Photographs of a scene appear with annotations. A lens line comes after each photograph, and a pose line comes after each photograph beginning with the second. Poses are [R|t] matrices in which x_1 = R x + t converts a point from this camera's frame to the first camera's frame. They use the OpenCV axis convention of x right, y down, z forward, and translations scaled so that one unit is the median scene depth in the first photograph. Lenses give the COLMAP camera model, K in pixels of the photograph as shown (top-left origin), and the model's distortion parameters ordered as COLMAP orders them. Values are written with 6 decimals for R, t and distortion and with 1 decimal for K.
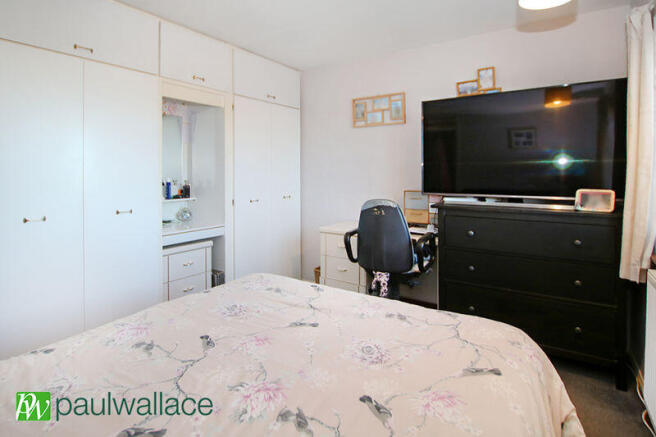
lens RADIAL K [[366.9, 0, 328.0], [0, 366.9, 171.9], [0, 0, 1]] dist [-0.002400, -0.000699]
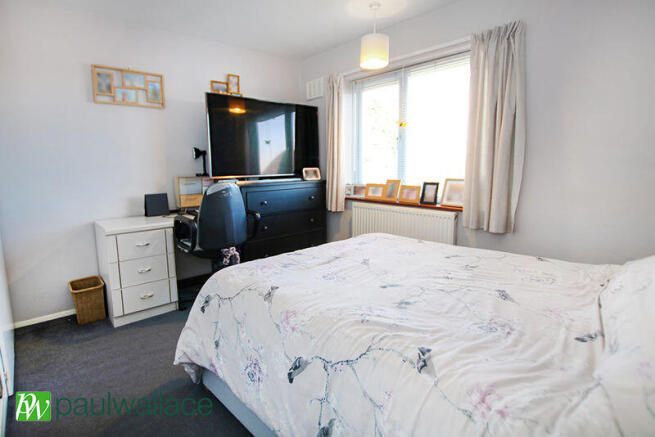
lens RADIAL K [[330.1, 0, 323.0], [0, 330.1, 212.0], [0, 0, 1]] dist [-0.001479, -0.000523]
pose [[0.224219, -0.152417, 0.962546, -0.594273], [0.007353, 0.987930, 0.154723, 0.006902], [-0.974511, -0.027615, 0.222634, 0.393189]]
